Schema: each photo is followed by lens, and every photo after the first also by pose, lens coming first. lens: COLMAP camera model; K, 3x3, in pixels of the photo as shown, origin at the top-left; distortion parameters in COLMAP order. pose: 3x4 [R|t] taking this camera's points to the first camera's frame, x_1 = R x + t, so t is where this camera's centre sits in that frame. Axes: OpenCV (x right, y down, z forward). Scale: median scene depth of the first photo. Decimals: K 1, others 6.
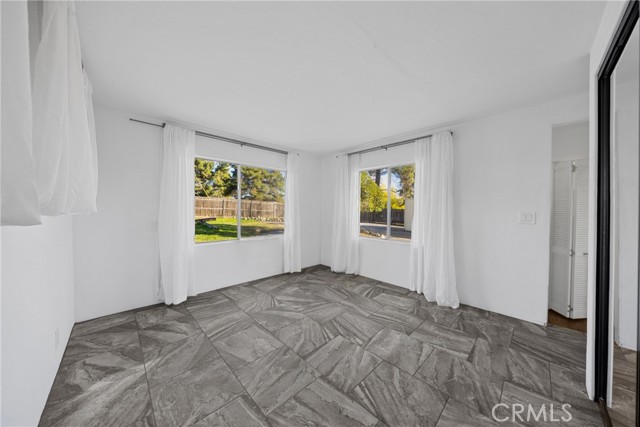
lens RADIAL K [[213.0, 0, 318.6], [0, 213.0, 211.7], [0, 0, 1]] dist [-0.001248, -0.001181]
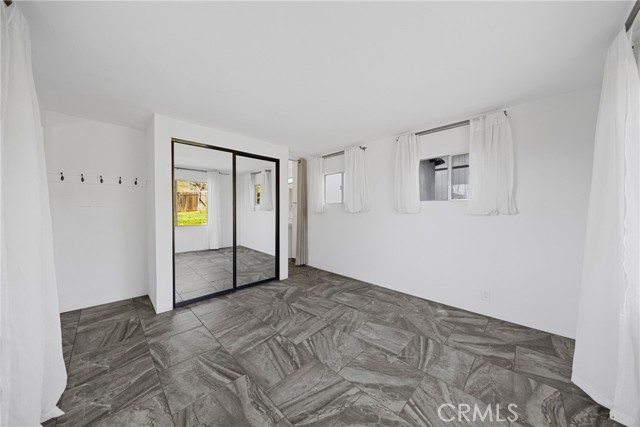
lens RADIAL K [[213.0, 0, 318.6], [0, 213.0, 211.7], [0, 0, 1]] dist [-0.001248, -0.001181]
pose [[-0.999598, -0.010910, -0.026157, 0.030133], [-0.011445, 0.999726, 0.020400, -0.022375], [0.025927, 0.020691, -0.999450, 1.865050]]
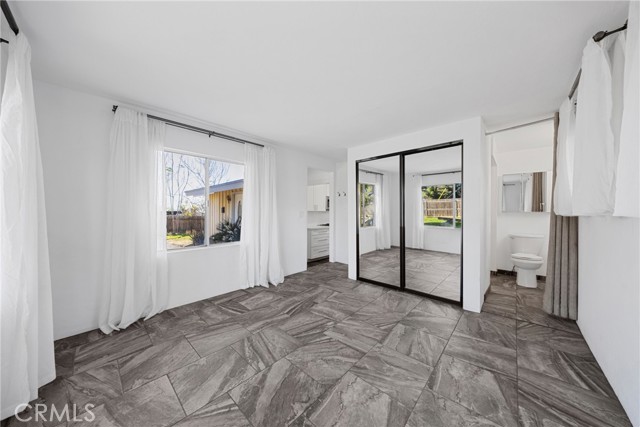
lens RADIAL K [[213.0, 0, 318.6], [0, 213.0, 211.7], [0, 0, 1]] dist [-0.001248, -0.001181]
pose [[-0.059385, -0.013318, 0.998146, -0.881901], [0.009262, 0.999861, 0.013892, -0.014516], [-0.998192, 0.010069, -0.059253, 1.043291]]
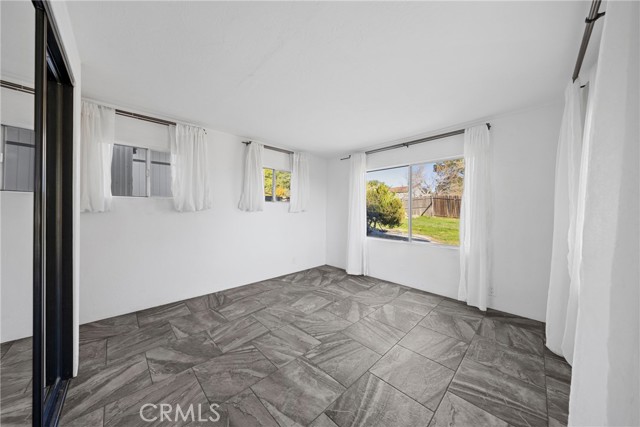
lens RADIAL K [[213.0, 0, 318.6], [0, 213.0, 211.7], [0, 0, 1]] dist [-0.001248, -0.001181]
pose [[0.005392, 0.000412, -0.999985, 1.007764], [-0.022137, 0.999755, 0.000293, 0.000970], [0.999740, 0.022135, 0.005399, 0.938874]]
